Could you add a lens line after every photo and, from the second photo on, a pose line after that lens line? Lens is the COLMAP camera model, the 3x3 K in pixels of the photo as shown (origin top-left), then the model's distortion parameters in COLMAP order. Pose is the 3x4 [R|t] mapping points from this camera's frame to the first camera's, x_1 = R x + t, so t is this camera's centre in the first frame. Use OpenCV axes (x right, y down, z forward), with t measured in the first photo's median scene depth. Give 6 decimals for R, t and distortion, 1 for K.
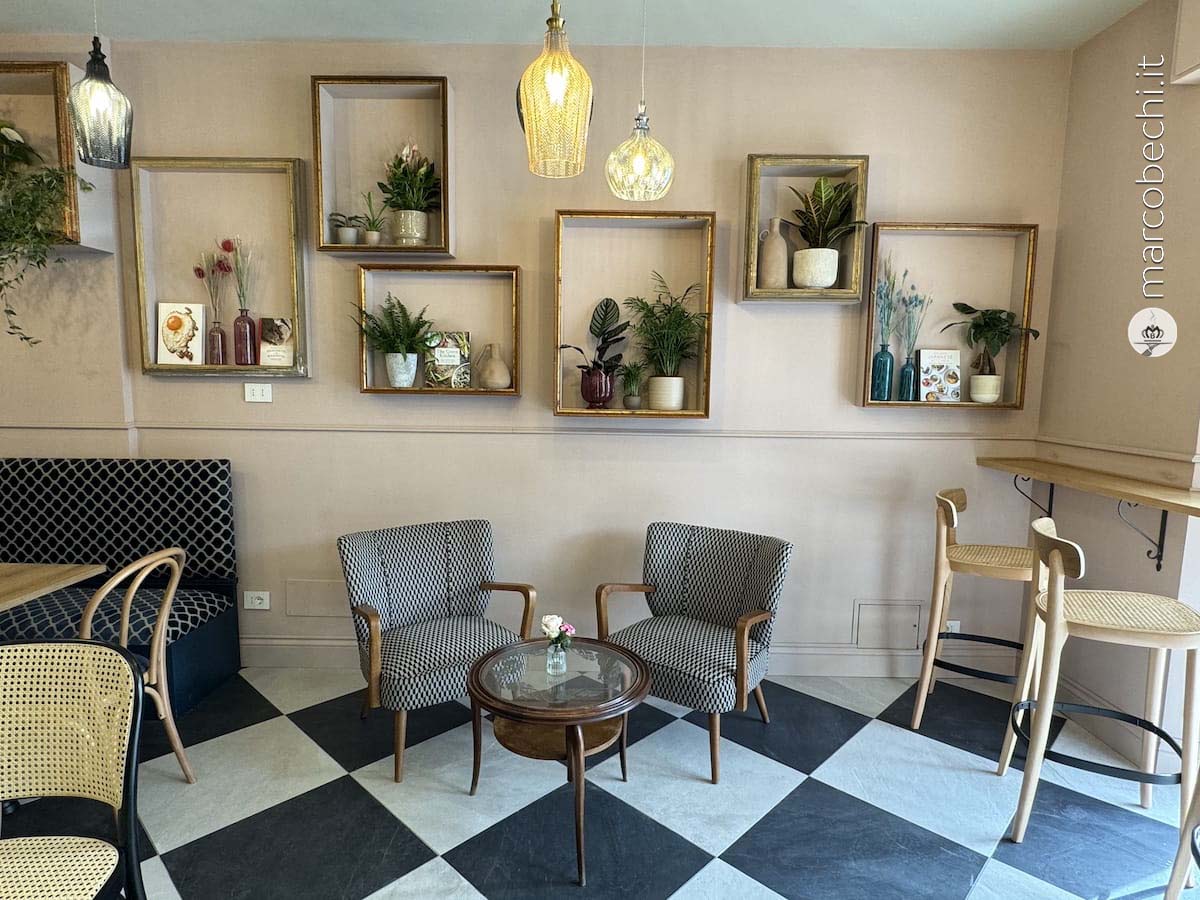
lens RADIAL K [[673.6, 0, 600.0], [0, 673.6, 450.0], [0, 0, 1]] dist [0.007609, 0.000498]
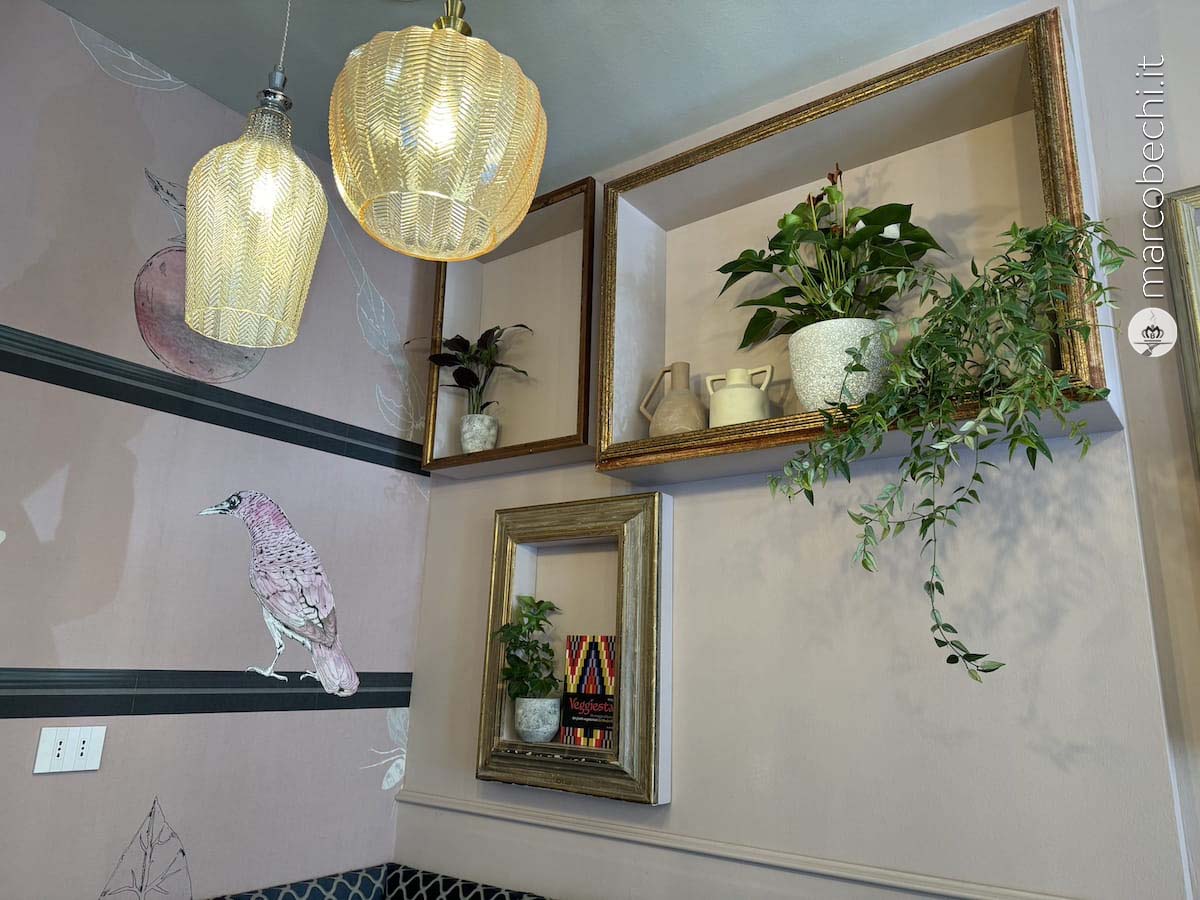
lens RADIAL K [[846.7, 0, 600.0], [0, 846.7, 450.0], [0, 0, 1]] dist [0.098758, -0.137649]
pose [[0.799087, -0.132628, -0.586404, -0.716671], [-0.086094, 0.940069, -0.329936, -0.098756], [0.595019, 0.314133, 0.739779, 0.497272]]
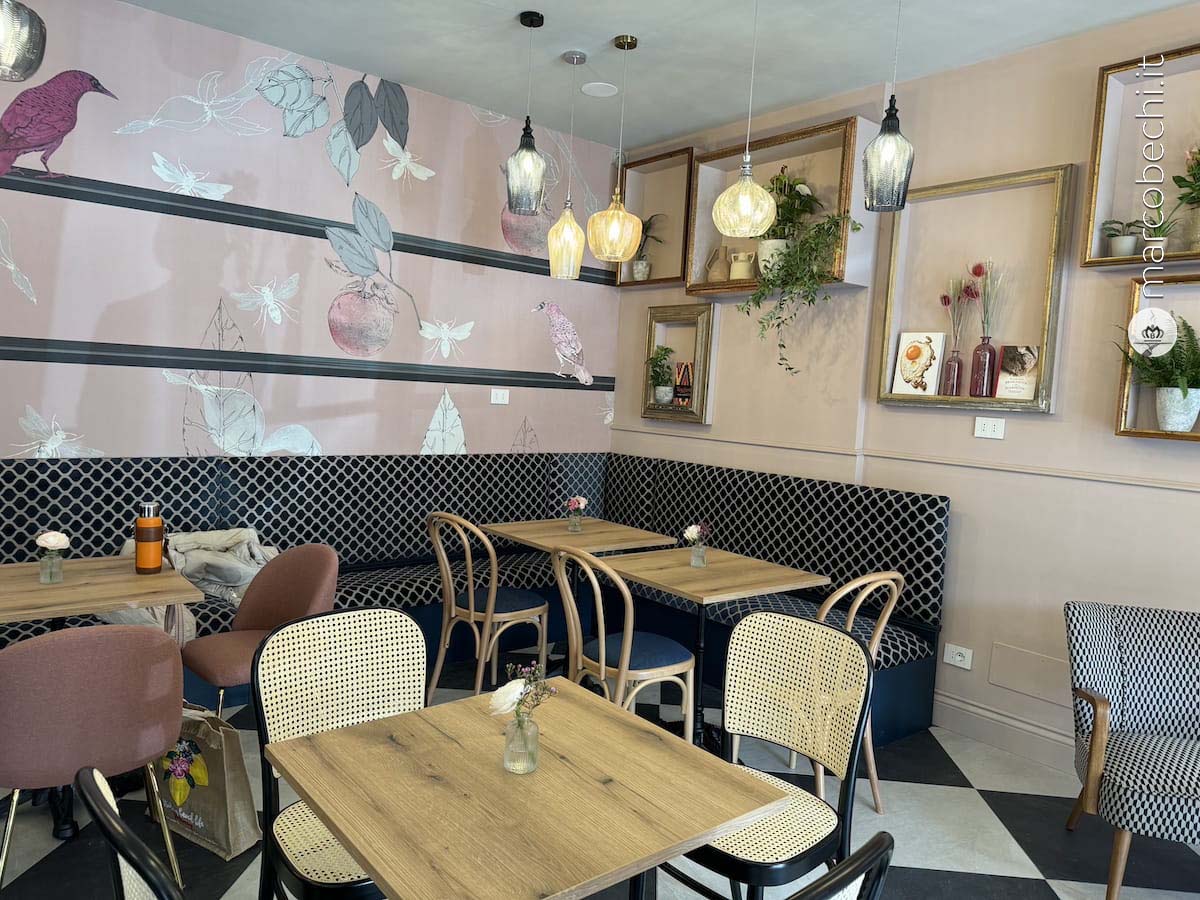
lens RADIAL K [[834.4, 0, 600.0], [0, 834.4, 450.0], [0, 0, 1]] dist [0.038649, -0.043962]
pose [[0.634418, 0.079636, -0.768877, 0.030814], [-0.130013, 0.991502, -0.004583, 0.017937], [0.761978, 0.102871, 0.639380, -0.116183]]
